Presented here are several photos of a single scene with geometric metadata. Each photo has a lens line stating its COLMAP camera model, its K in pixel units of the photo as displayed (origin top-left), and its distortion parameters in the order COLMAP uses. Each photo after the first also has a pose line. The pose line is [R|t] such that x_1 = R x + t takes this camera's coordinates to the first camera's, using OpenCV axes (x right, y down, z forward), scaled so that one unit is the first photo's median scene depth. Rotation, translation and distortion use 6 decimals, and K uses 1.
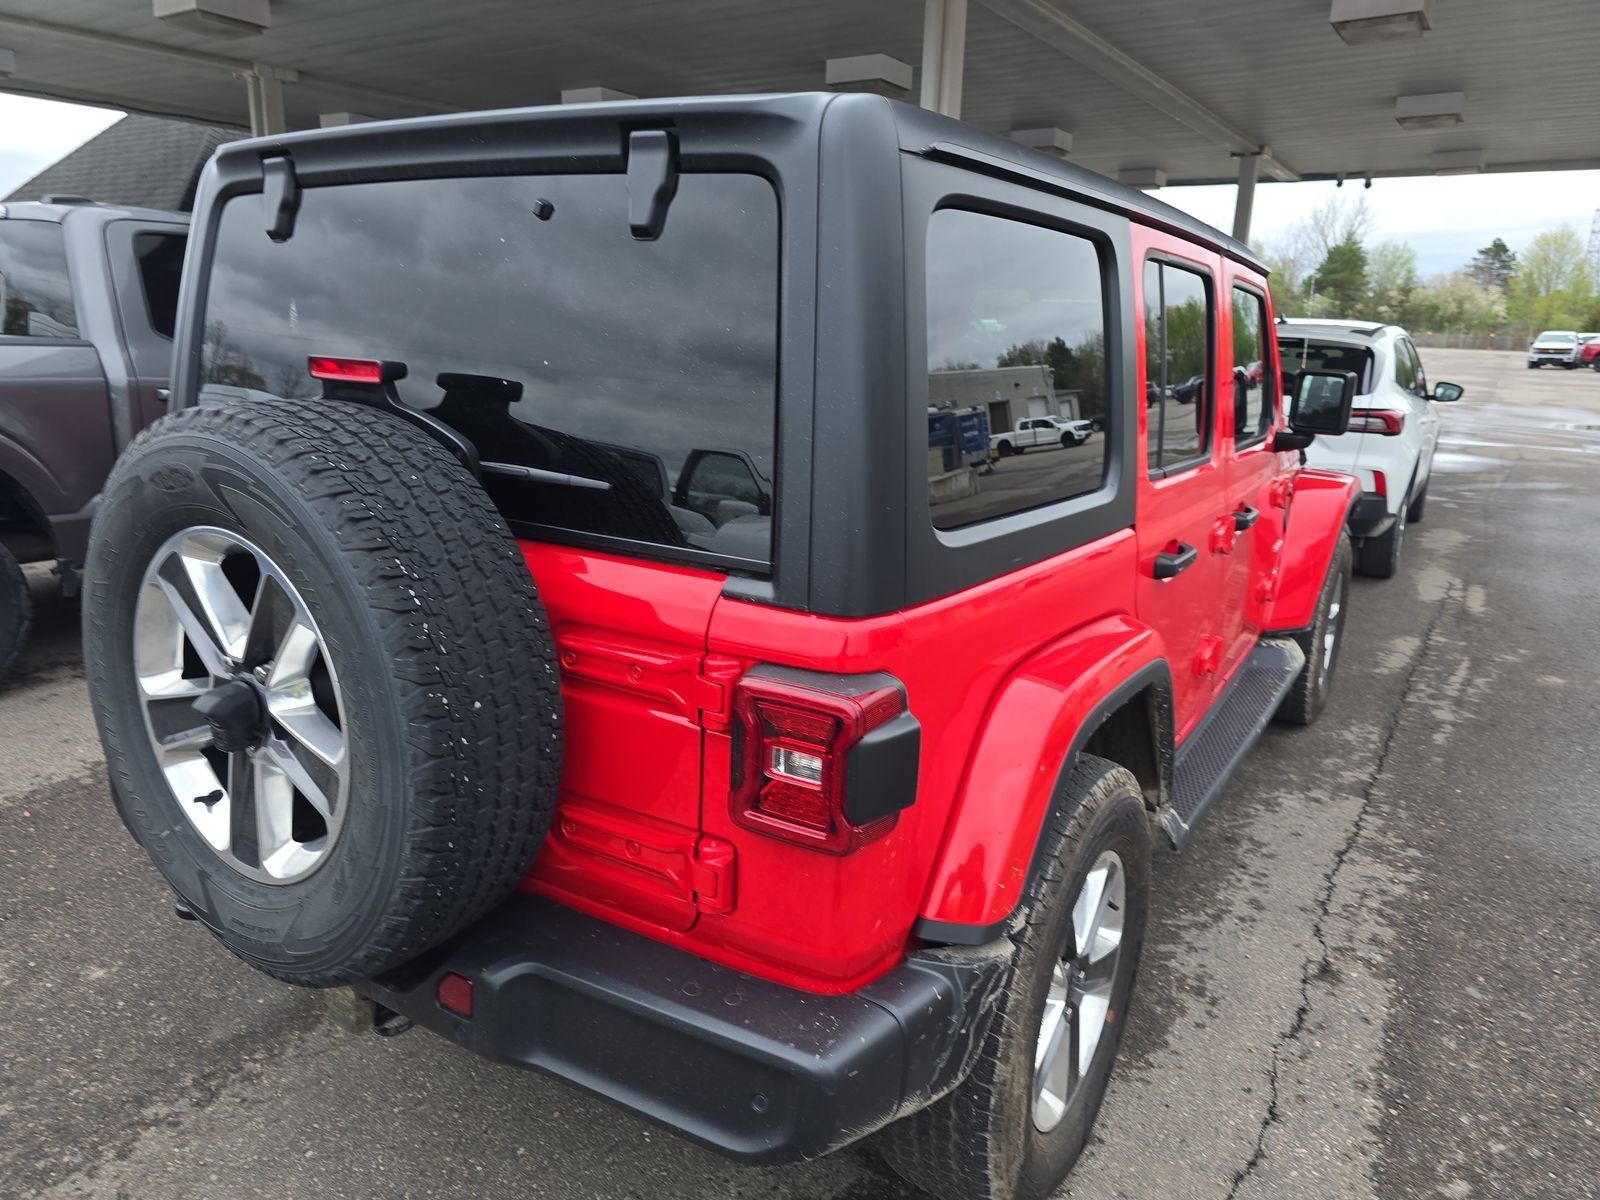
lens RADIAL K [[1088.4, 0, 800.0], [0, 1088.4, 600.0], [0, 0, 1]] dist [0.005109, 0.002632]
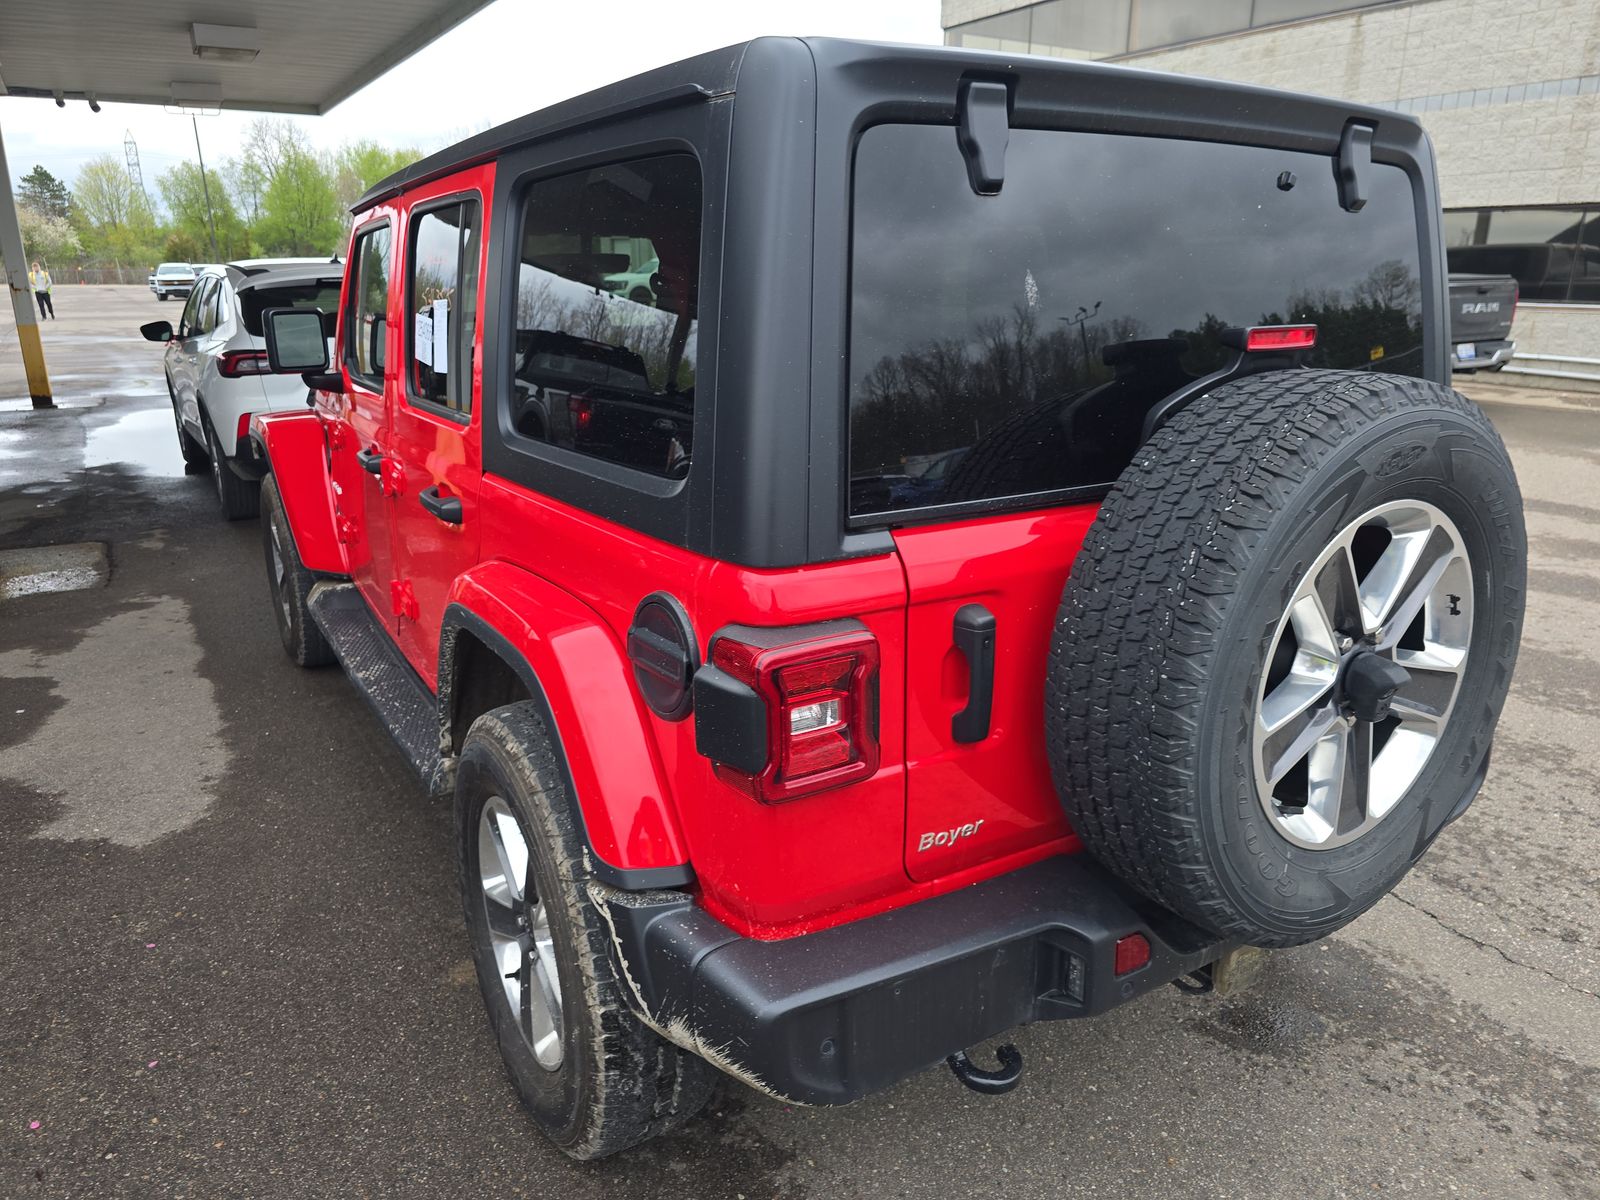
lens RADIAL K [[1088.4, 0, 800.0], [0, 1088.4, 600.0], [0, 0, 1]] dist [0.005109, 0.002632]
pose [[0.428443, -0.290235, 0.855687, -0.138936], [0.240582, 0.949465, 0.201584, -0.026348], [-0.870951, 0.119496, 0.476618, 0.084869]]
